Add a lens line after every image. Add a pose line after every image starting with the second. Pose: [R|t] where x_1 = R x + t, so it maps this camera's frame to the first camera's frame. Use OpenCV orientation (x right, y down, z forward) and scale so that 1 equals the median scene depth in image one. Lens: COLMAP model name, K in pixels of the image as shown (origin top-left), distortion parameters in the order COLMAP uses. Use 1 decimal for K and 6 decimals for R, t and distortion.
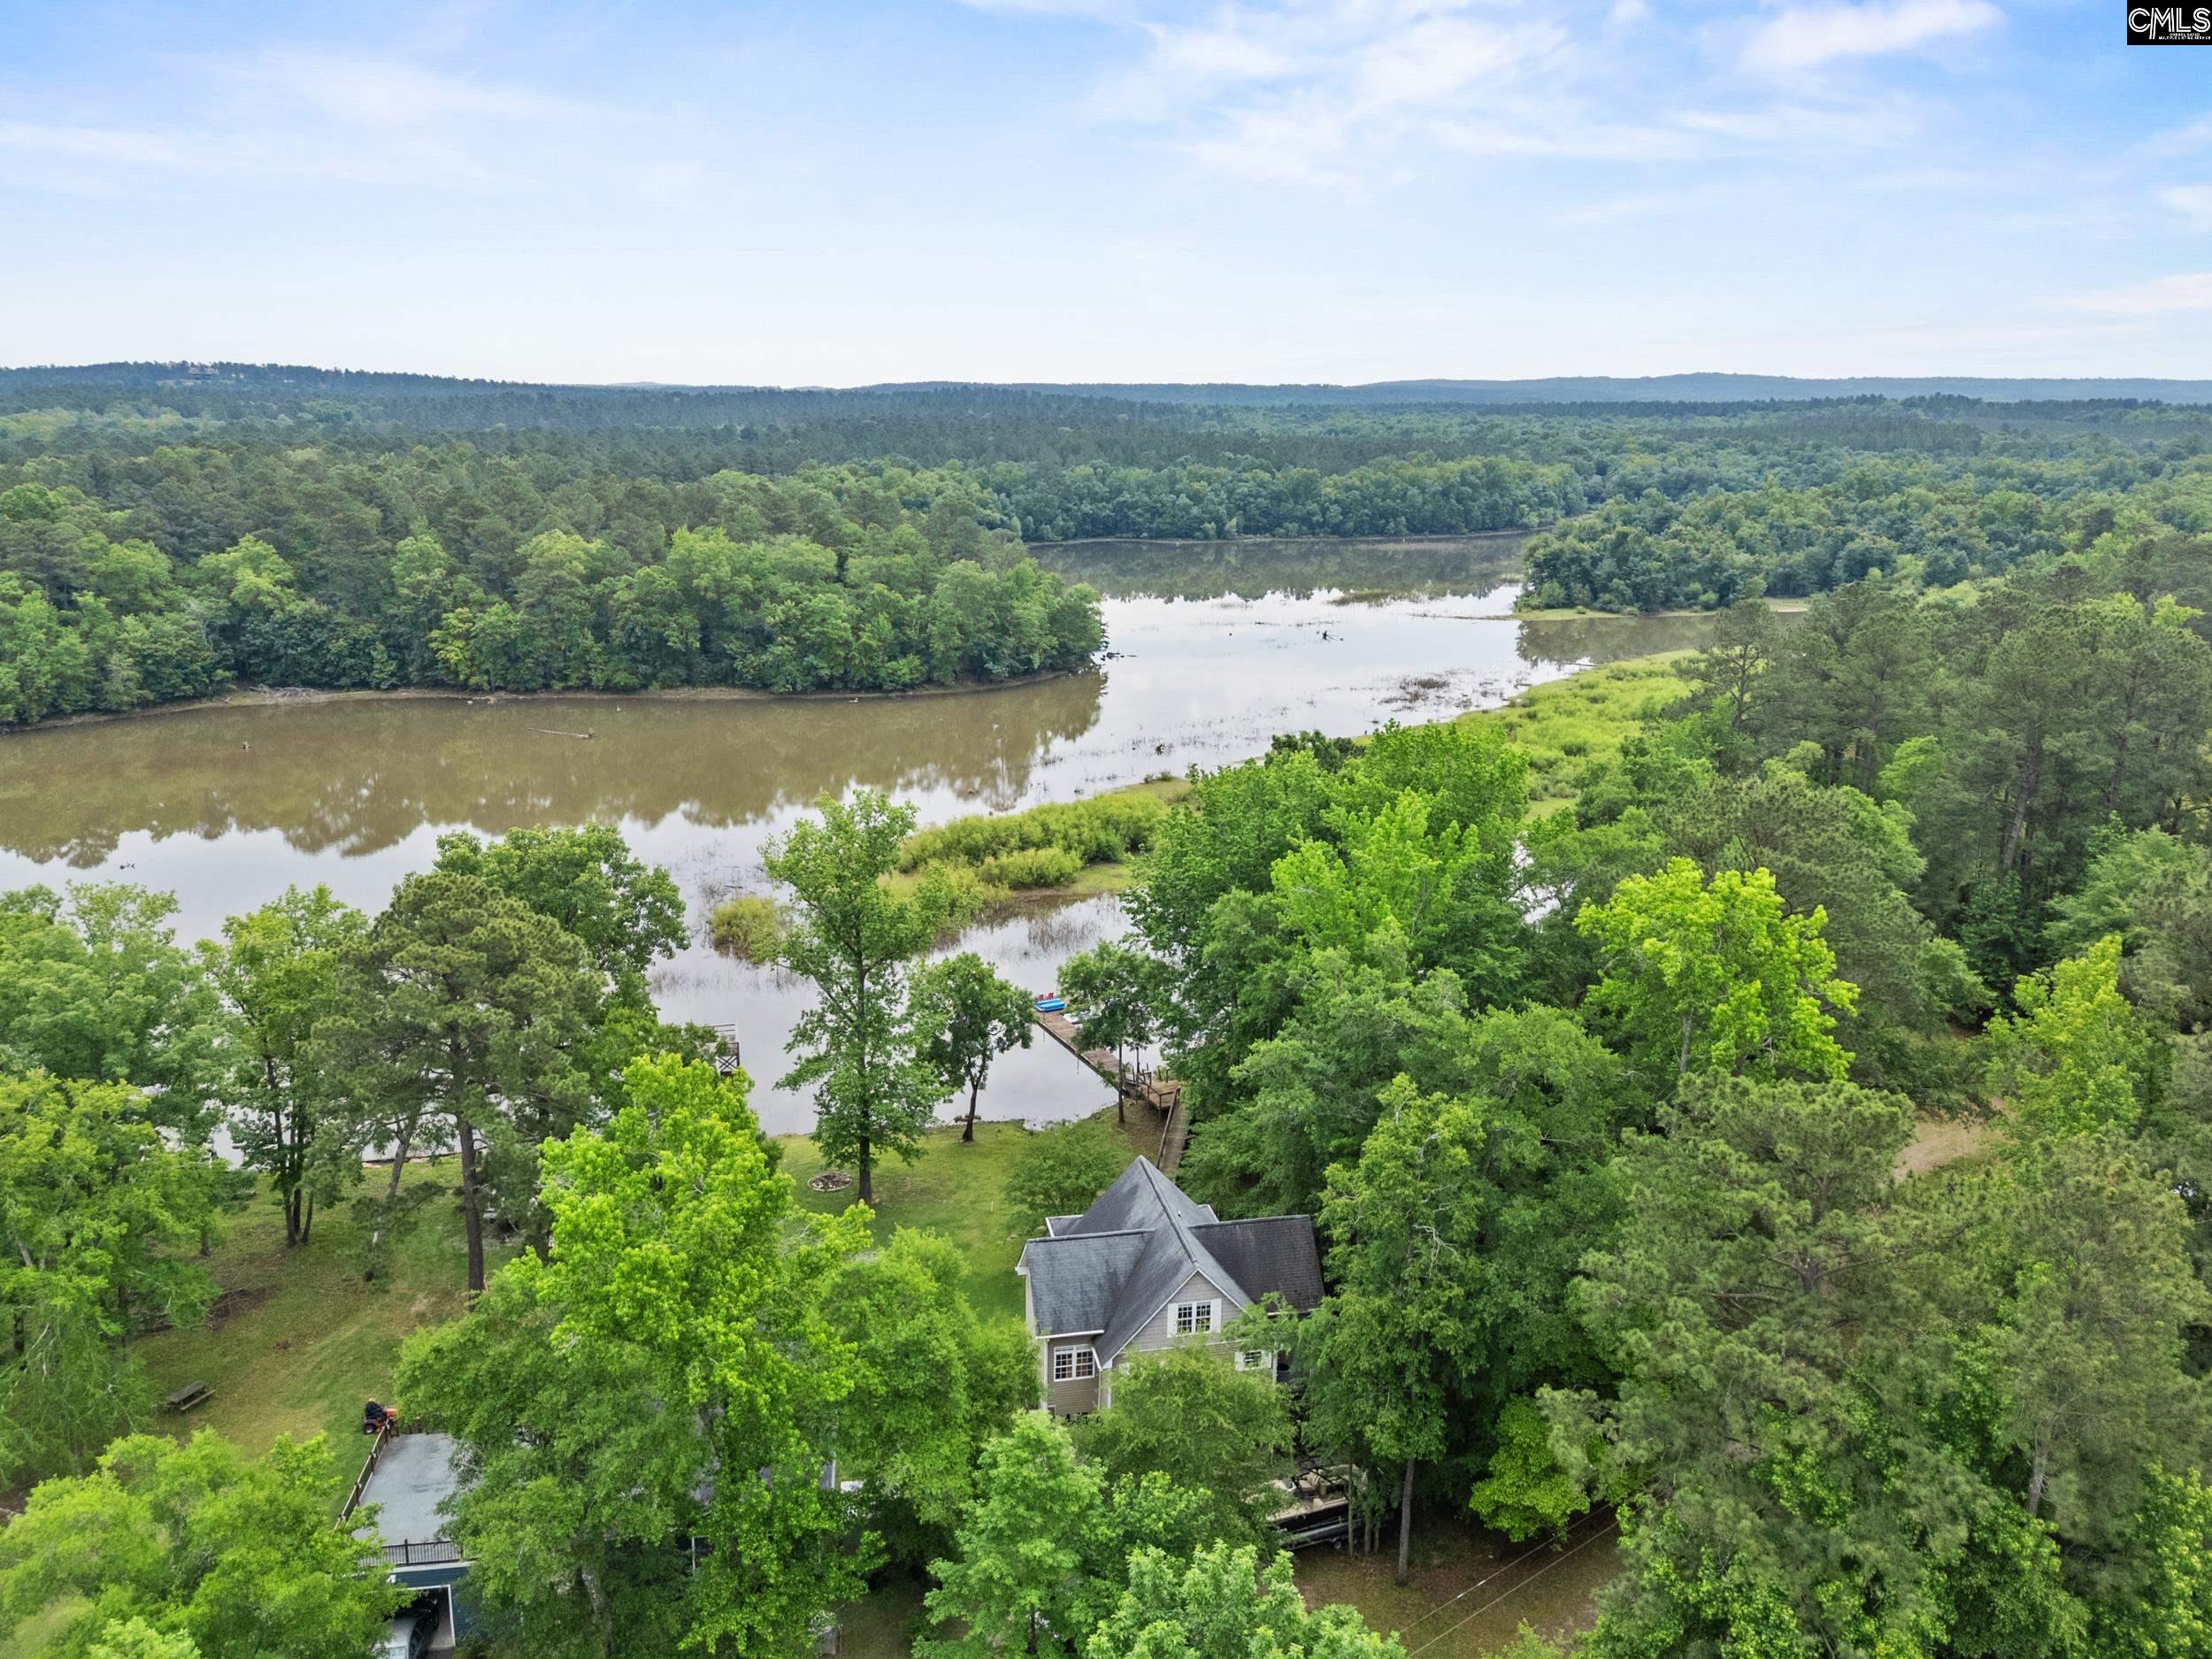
lens RADIAL K [[1621.5, 0, 1106.0], [0, 1621.5, 829.5], [0, 0, 1]] dist [0.059585, -0.028530]
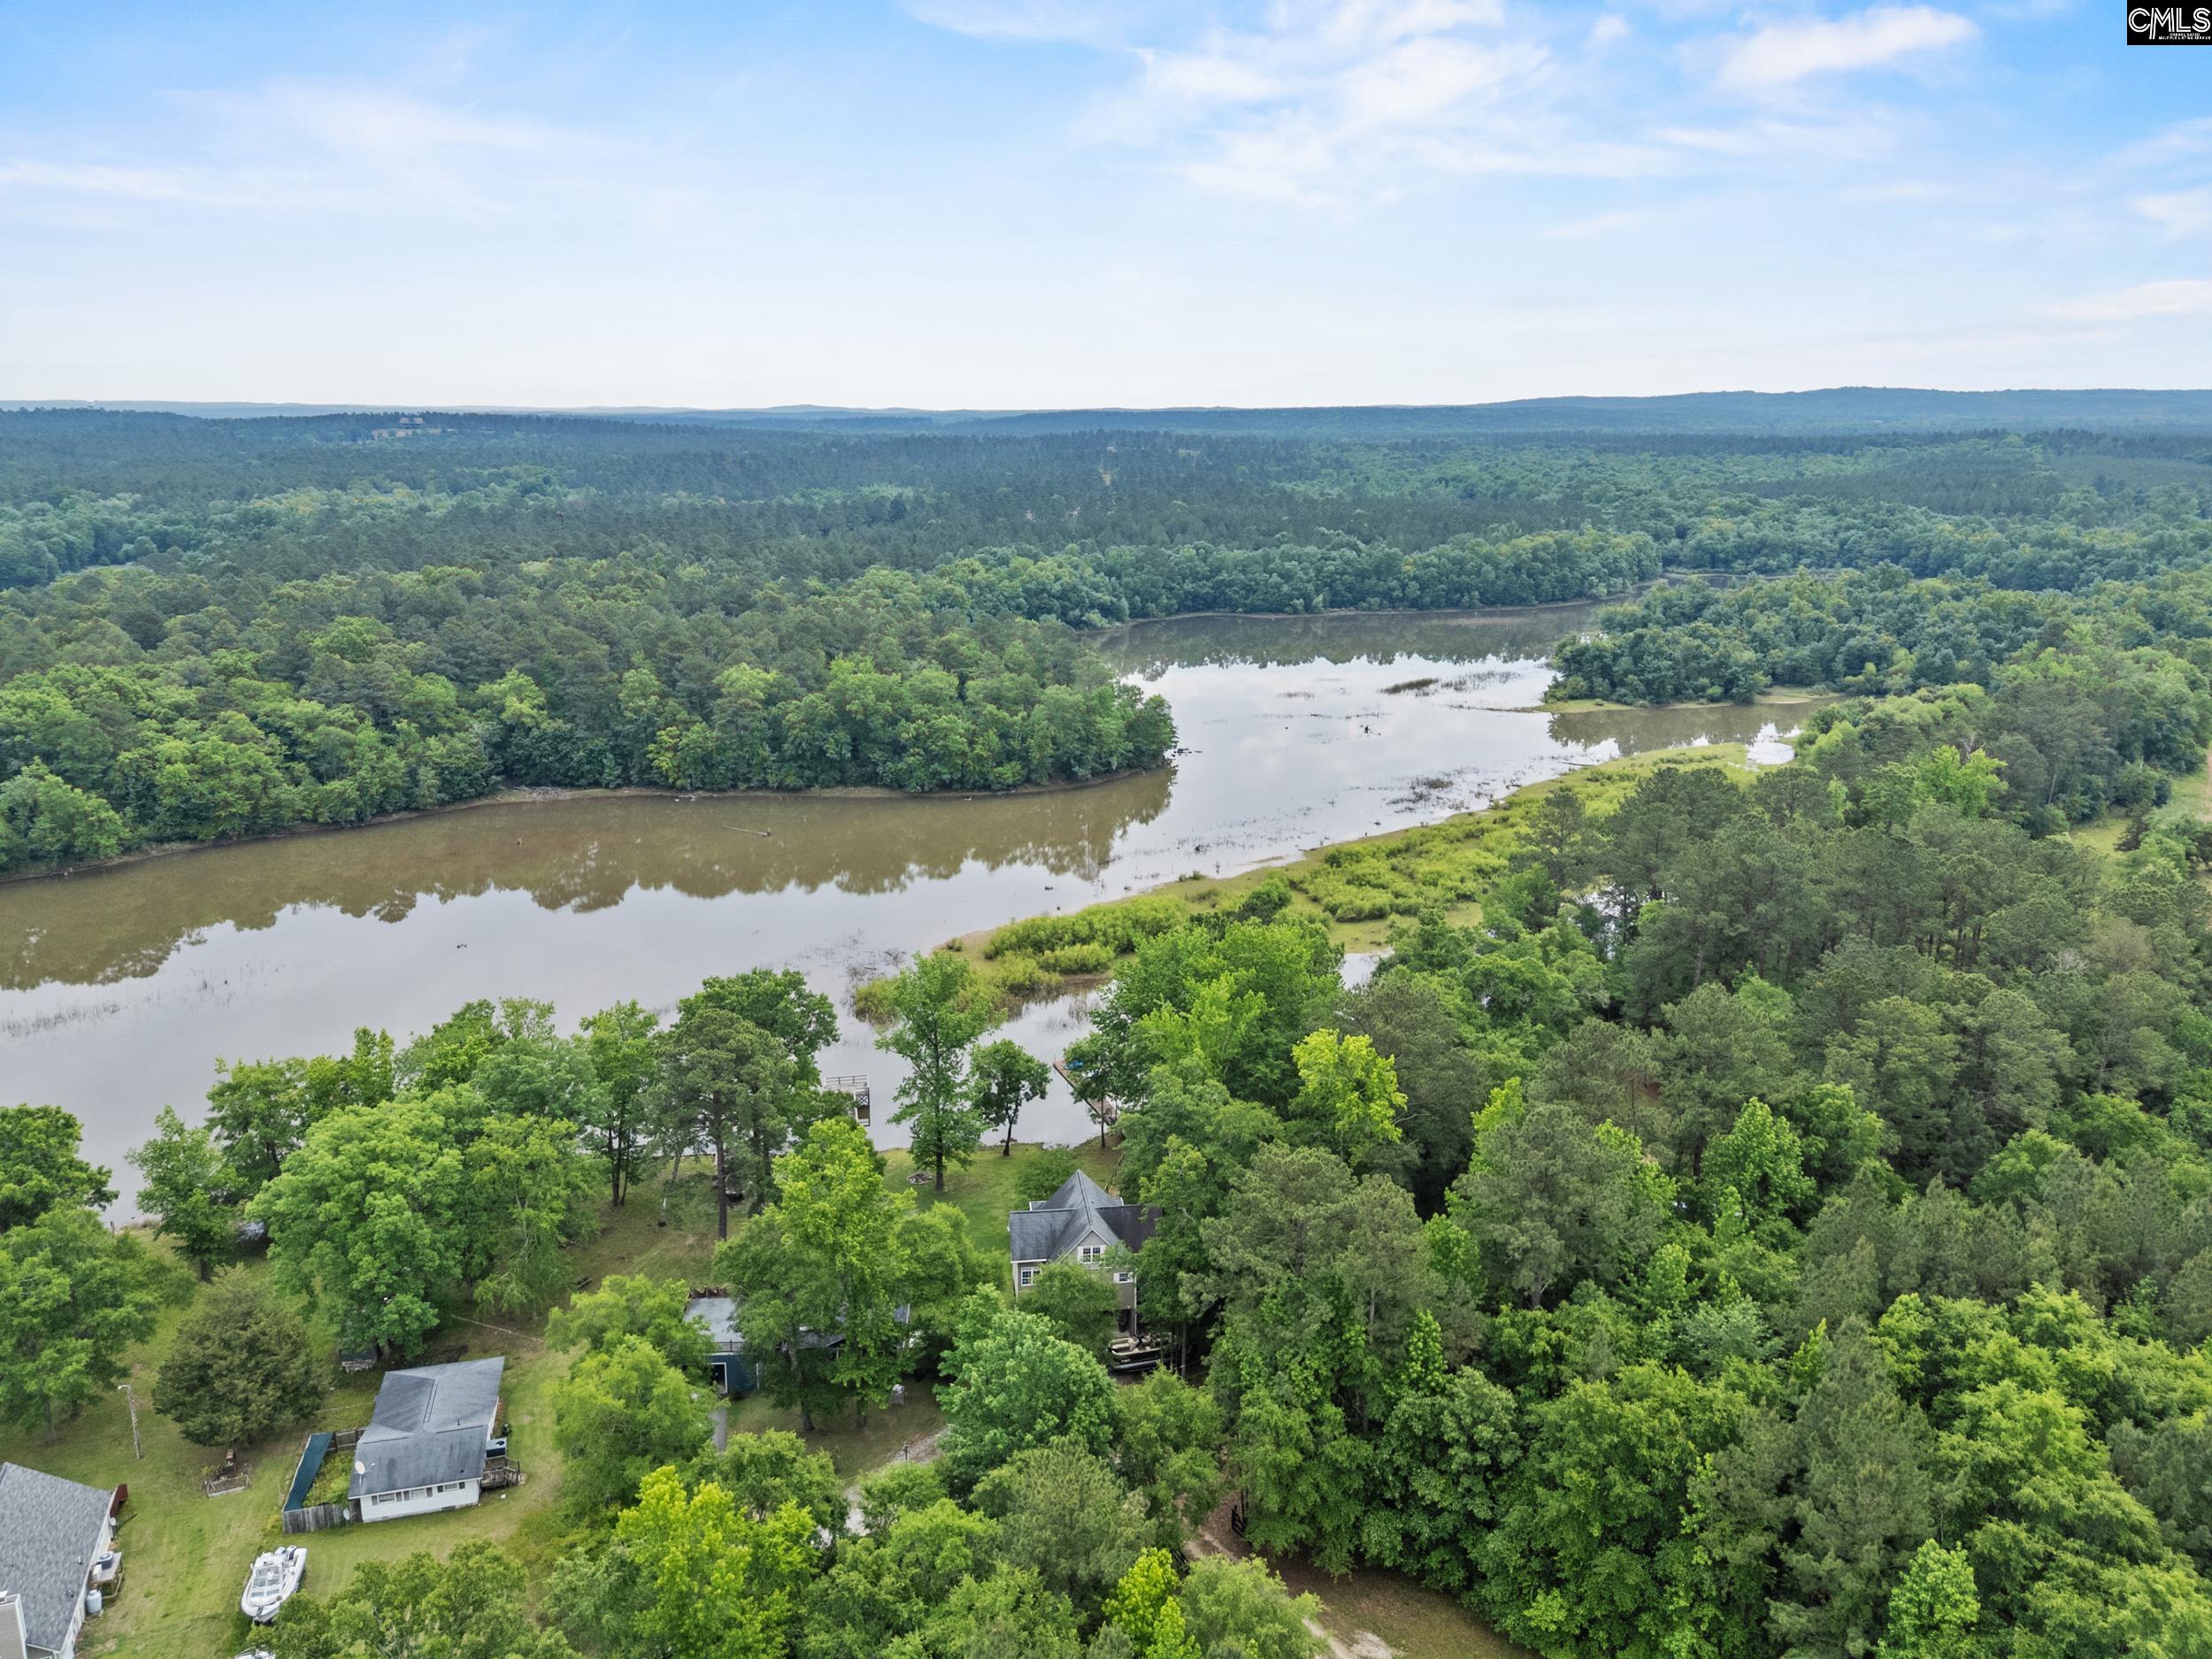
lens RADIAL K [[1588.3, 0, 1106.0], [0, 1588.3, 829.5], [0, 0, 1]] dist [0.121574, -0.178461]
pose [[0.996265, 0.011031, -0.085636, 0.060540], [-0.011380, 0.999929, -0.003596, -0.052983], [0.085590, 0.004558, 0.996320, -0.238518]]
